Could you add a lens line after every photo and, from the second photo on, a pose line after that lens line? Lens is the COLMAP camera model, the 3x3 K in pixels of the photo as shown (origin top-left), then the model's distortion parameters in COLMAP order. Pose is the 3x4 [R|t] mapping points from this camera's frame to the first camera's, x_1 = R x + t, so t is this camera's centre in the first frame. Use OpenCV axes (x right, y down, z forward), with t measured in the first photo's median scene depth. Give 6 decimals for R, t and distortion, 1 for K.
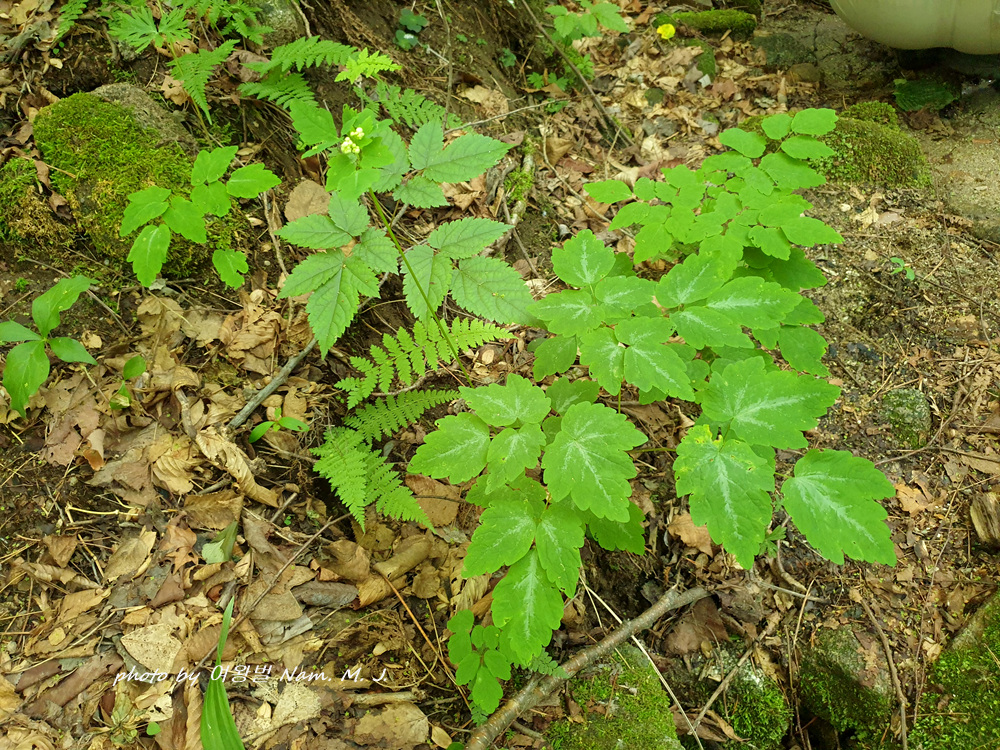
lens RADIAL K [[793.4, 0, 493.4], [0, 793.4, 372.3], [0, 0, 1]] dist [-0.026454, 0.036062]
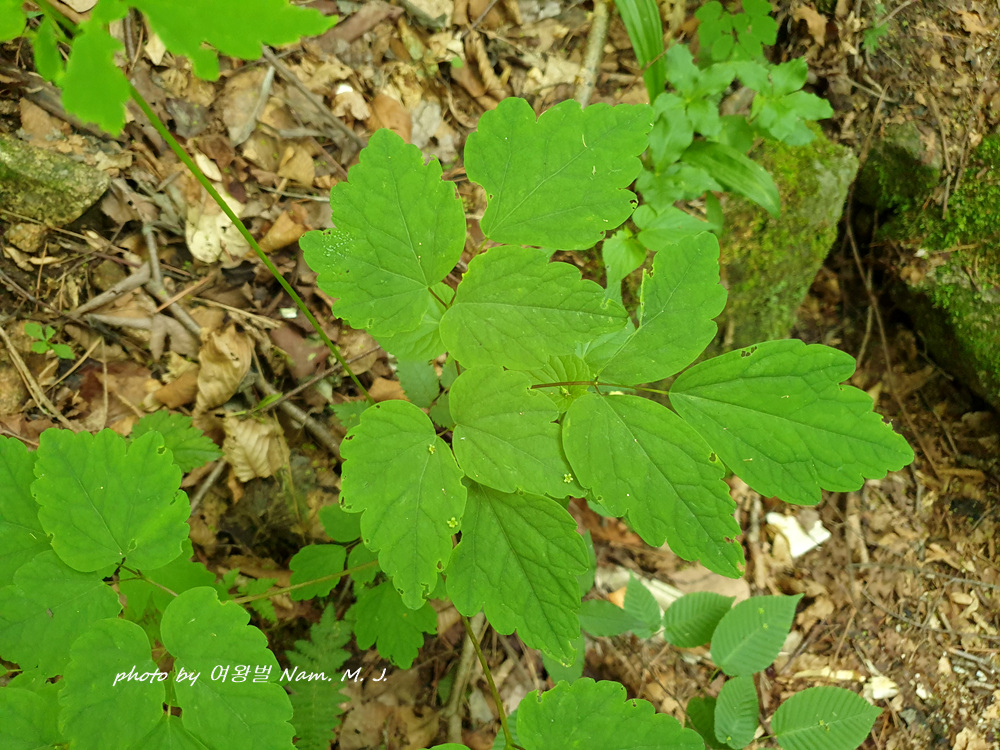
lens RADIAL K [[793.4, 0, 504.4], [0, 793.4, 366.2], [0, 0, 1]] dist [-0.026454, 0.036062]
pose [[0.967593, 0.008150, 0.252384, -0.432900], [-0.095018, 0.937772, 0.333998, 0.324570], [-0.233957, -0.347155, 0.908156, -0.059847]]
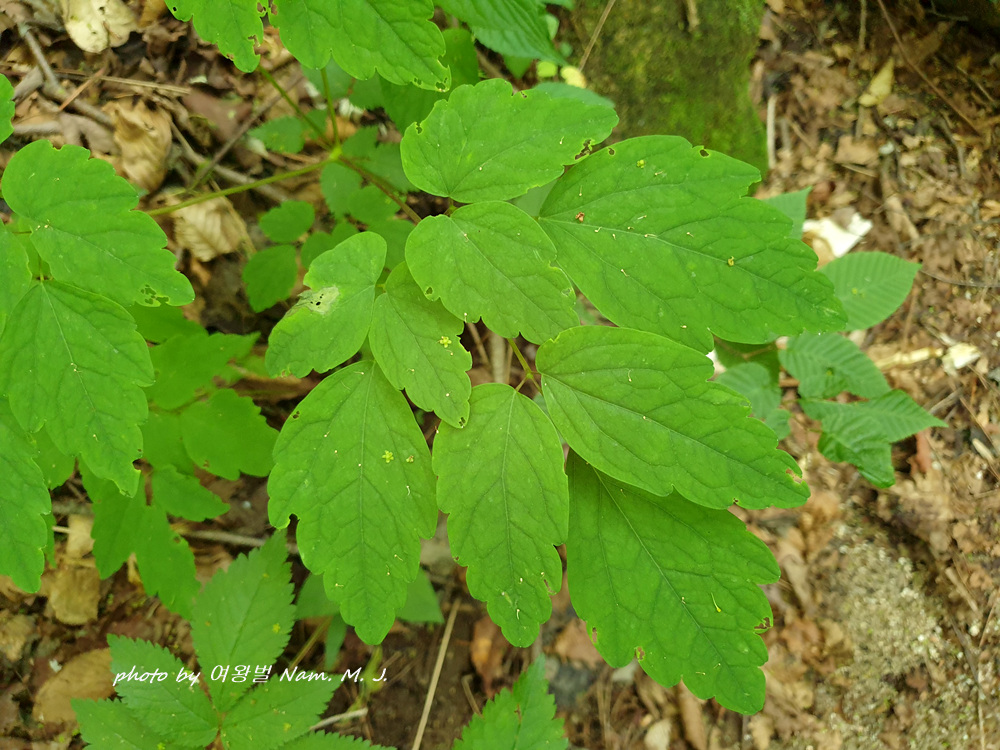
lens RADIAL K [[793.4, 0, 494.8], [0, 793.4, 371.6], [0, 0, 1]] dist [-0.026454, 0.036062]
pose [[0.943796, -0.292421, 0.154073, -0.382876], [0.203163, 0.880924, 0.427431, 0.505411], [-0.260717, -0.372106, 0.890822, -0.098095]]
